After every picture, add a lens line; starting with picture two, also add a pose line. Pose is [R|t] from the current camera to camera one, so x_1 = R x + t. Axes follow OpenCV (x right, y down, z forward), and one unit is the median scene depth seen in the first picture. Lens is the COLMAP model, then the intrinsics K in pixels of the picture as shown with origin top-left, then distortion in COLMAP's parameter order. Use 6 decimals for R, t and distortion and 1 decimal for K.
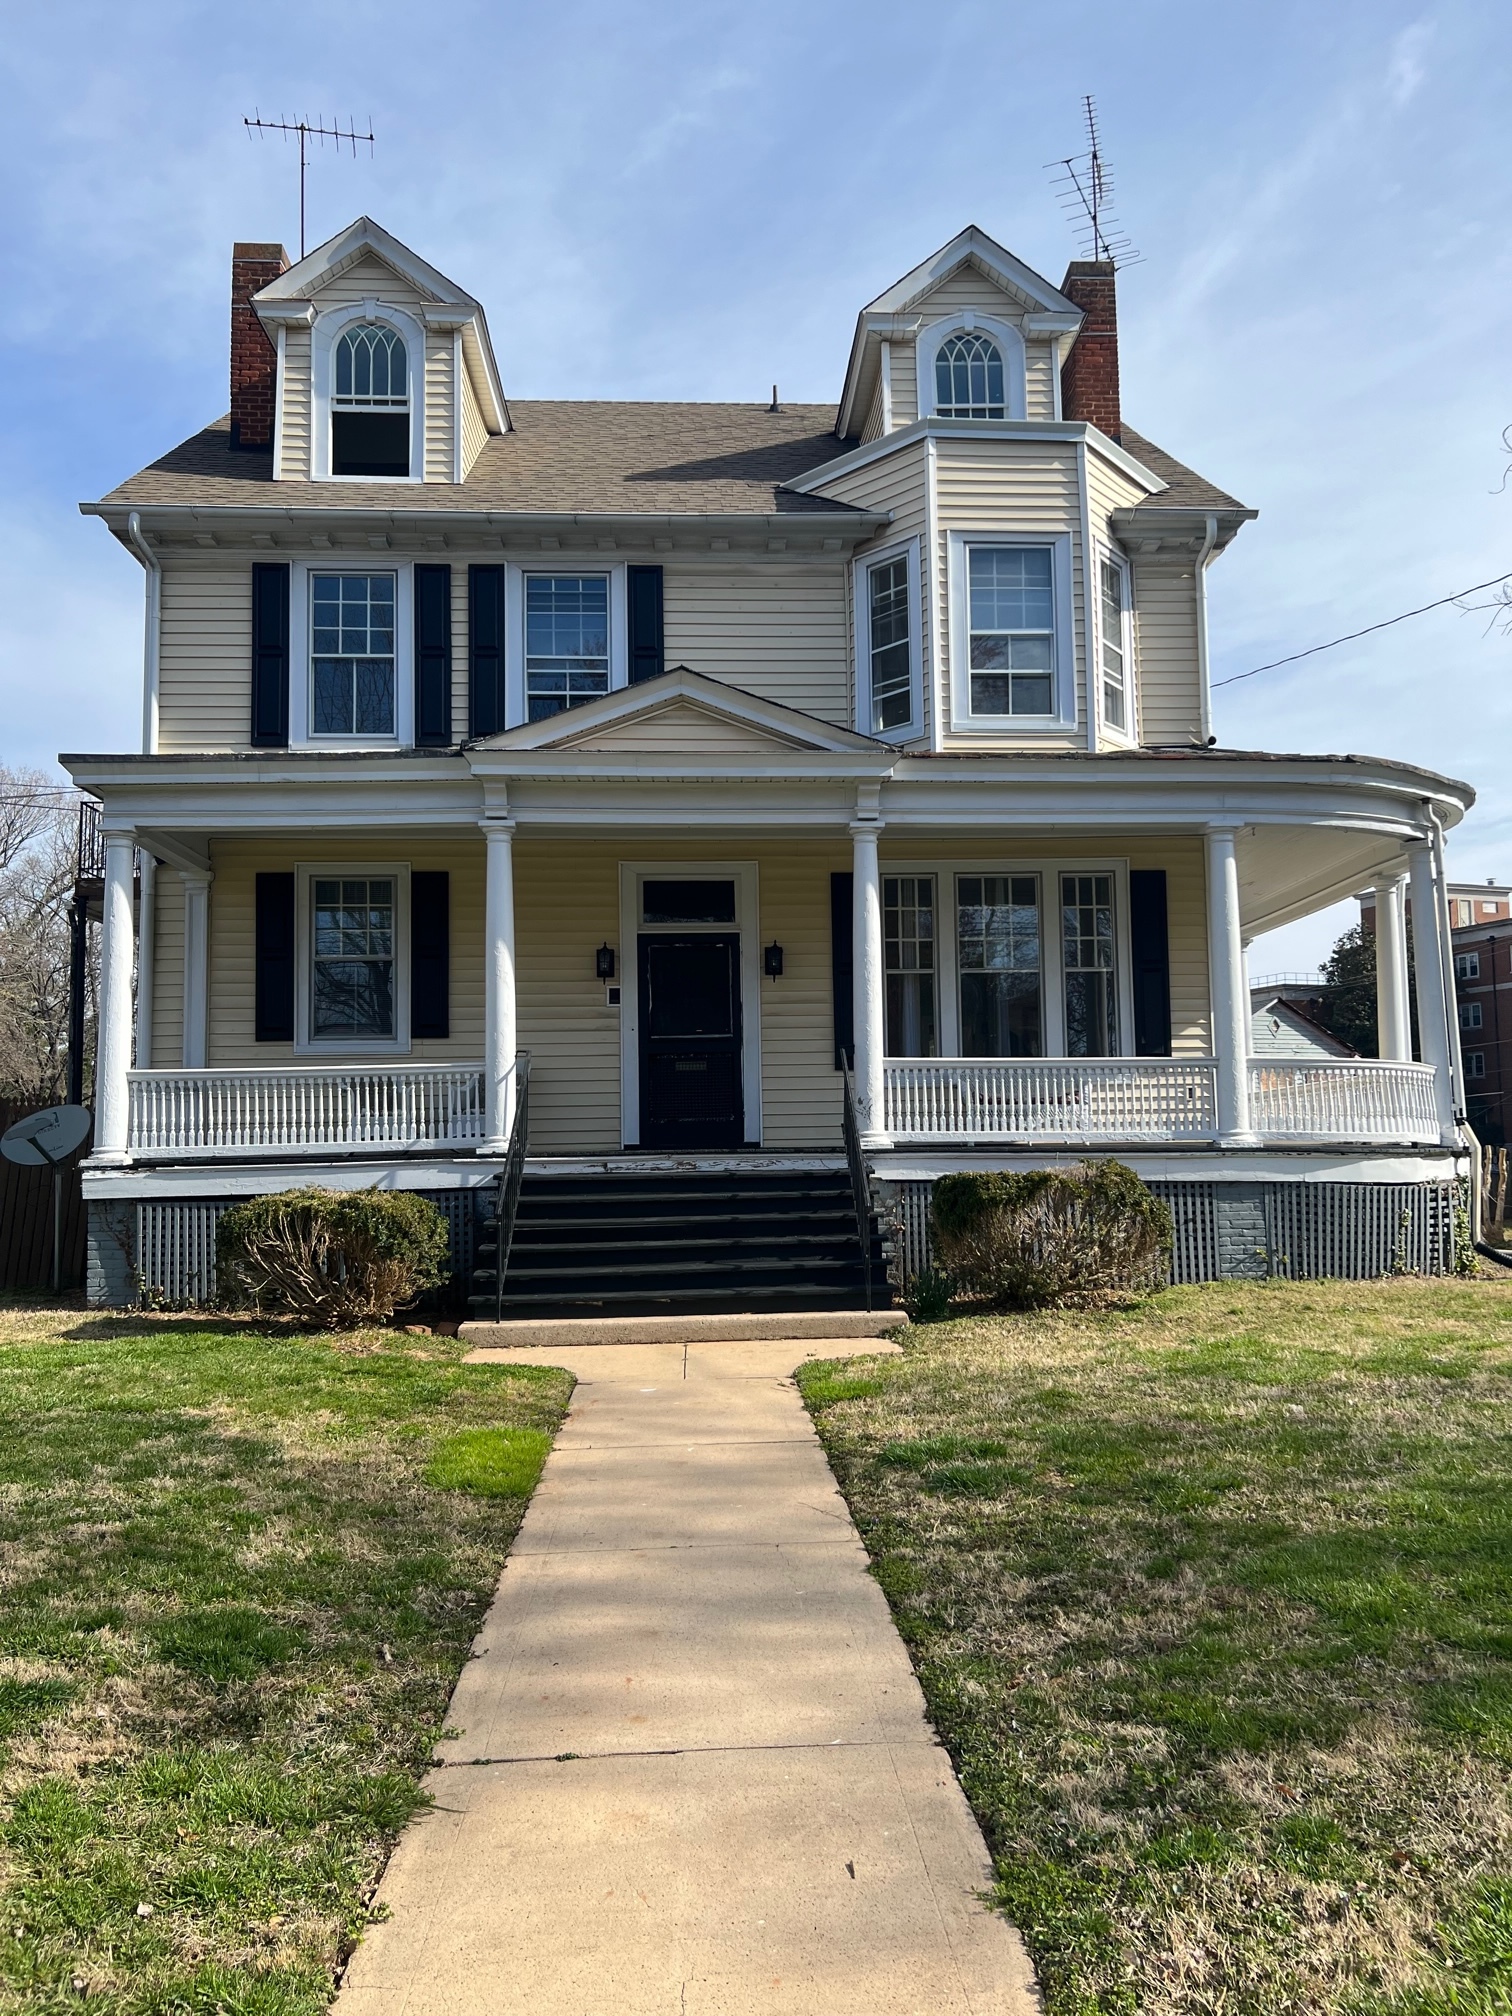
lens RADIAL K [[1508.9, 0, 754.7], [0, 1508.9, 1002.9], [0, 0, 1]] dist [0.051163, -0.053456]
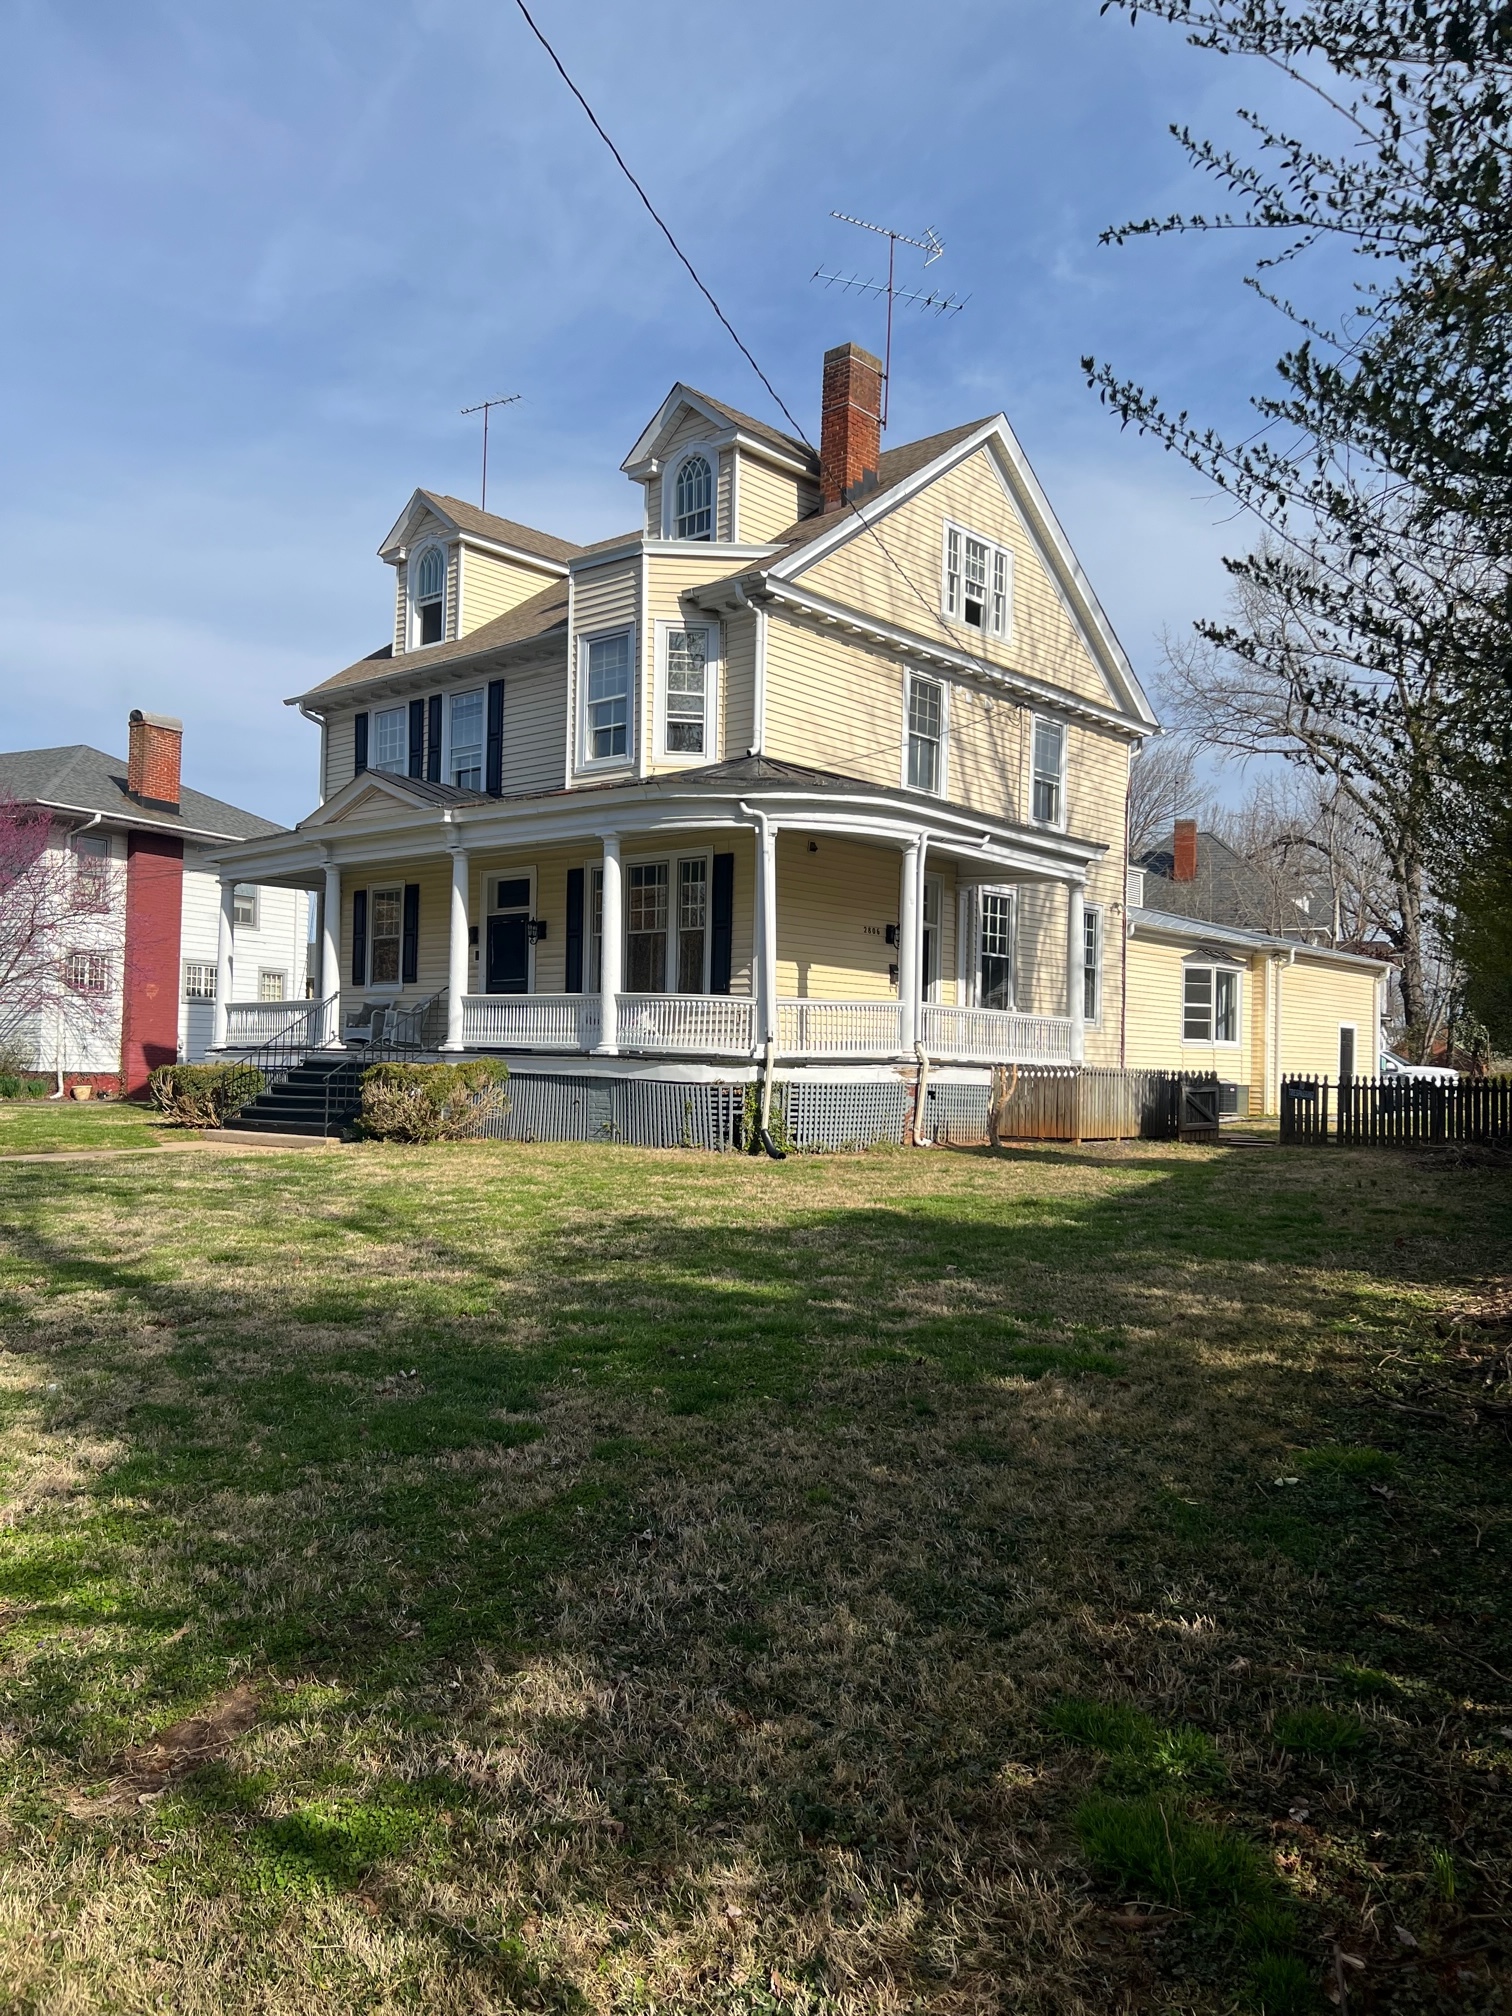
lens RADIAL K [[1508.9, 0, 754.5], [0, 1508.9, 1013.9], [0, 0, 1]] dist [0.051163, -0.053456]
pose [[0.704643, 0.007877, -0.709518, 1.253765], [0.035381, 0.998304, 0.046221, -0.005638], [0.708679, -0.057673, 0.703170, 0.062696]]
